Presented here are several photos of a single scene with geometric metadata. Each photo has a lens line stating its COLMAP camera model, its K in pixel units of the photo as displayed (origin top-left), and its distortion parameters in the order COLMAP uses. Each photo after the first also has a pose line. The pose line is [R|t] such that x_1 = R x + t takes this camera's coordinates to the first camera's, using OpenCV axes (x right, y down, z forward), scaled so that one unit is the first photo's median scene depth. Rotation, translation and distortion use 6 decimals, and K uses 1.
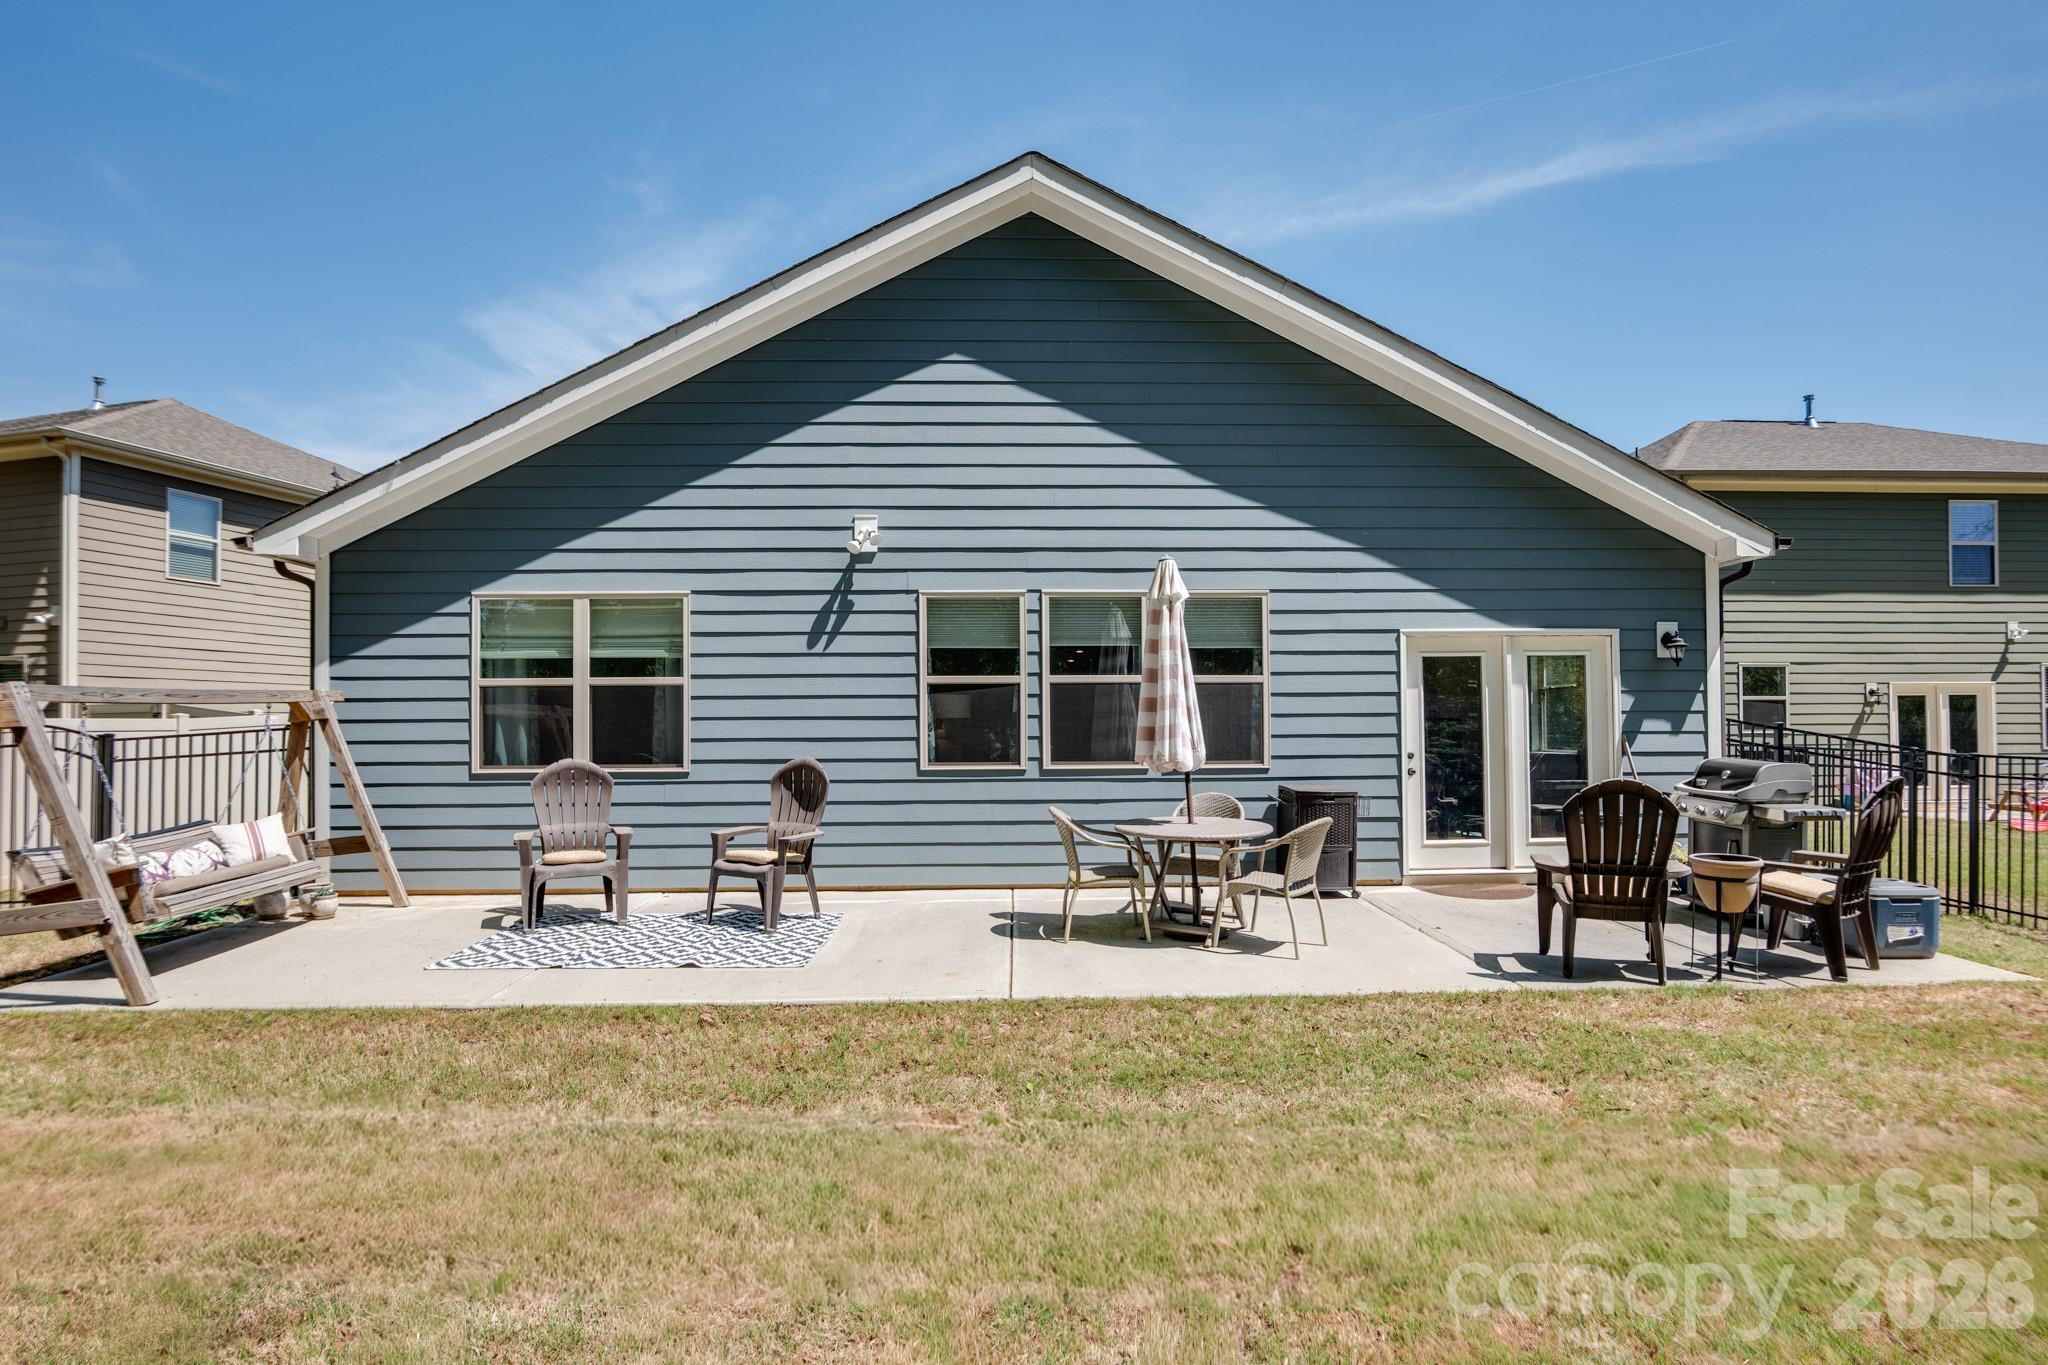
lens RADIAL K [[992.6, 0, 1029.1], [0, 992.6, 734.1], [0, 0, 1]] dist [-0.024654, 0.000595]
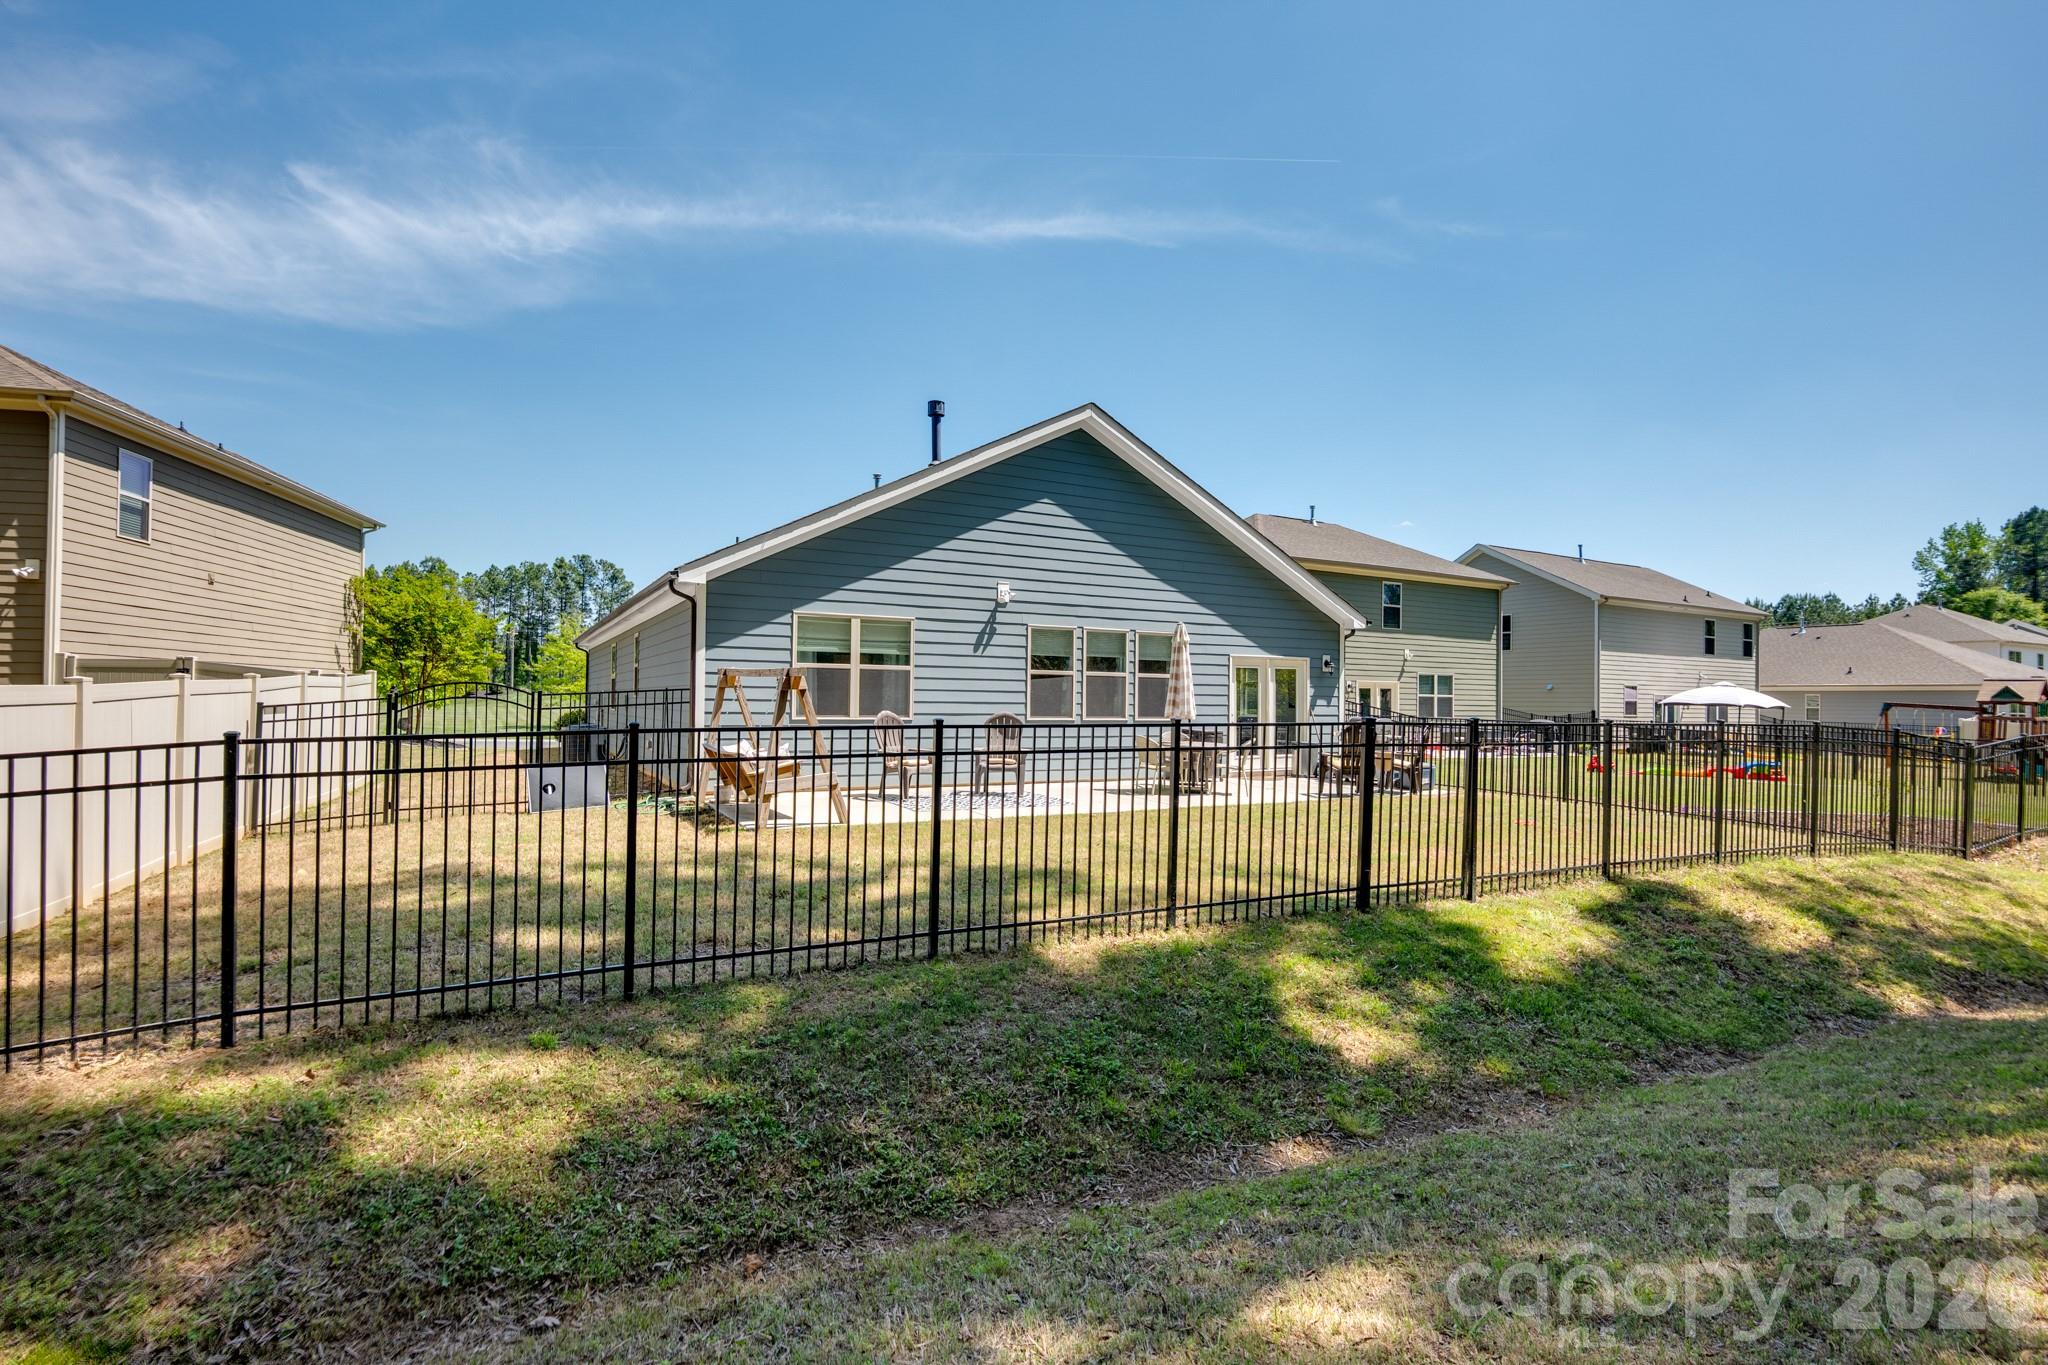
lens RADIAL K [[961.5, 0, 1006.5], [0, 961.5, 715.6], [0, 0, 1]] dist [-0.017512, 0.001159]
pose [[0.897196, 0.010242, 0.441515, -0.943999], [-0.014851, 0.999865, 0.006983, 0.016036], [-0.441384, -0.012822, 0.897227, -0.610812]]
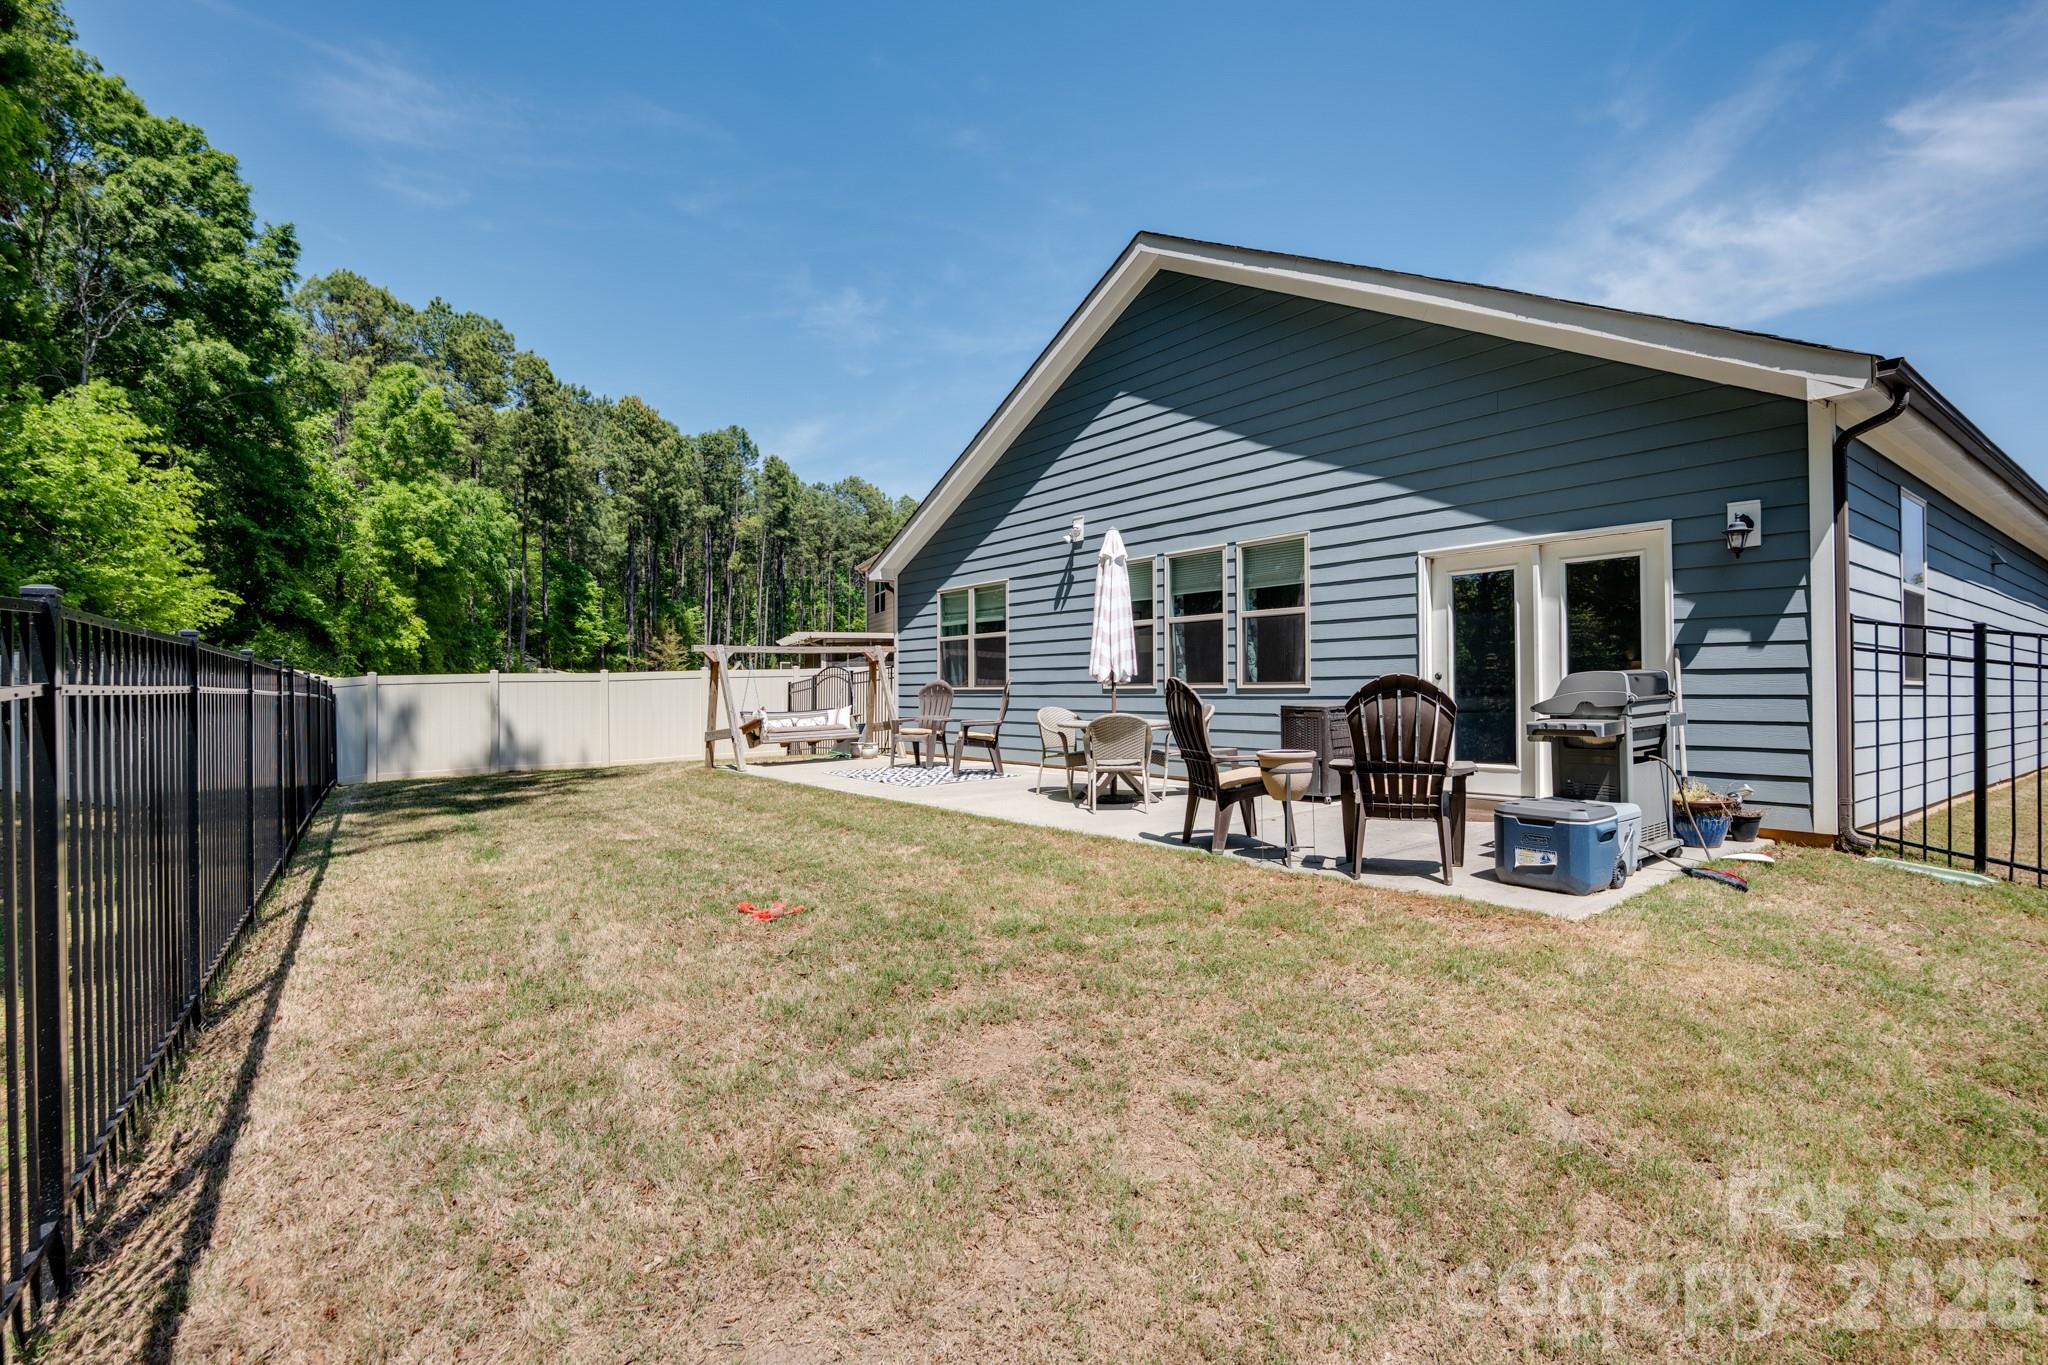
lens RADIAL K [[961.5, 0, 1006.5], [0, 961.5, 715.6], [0, 0, 1]] dist [-0.017512, 0.001159]
pose [[0.569194, 0.024731, -0.821832, 0.957101], [-0.009107, 0.999676, 0.023775, 0.043469], [0.822153, -0.006048, 0.569234, 0.090898]]
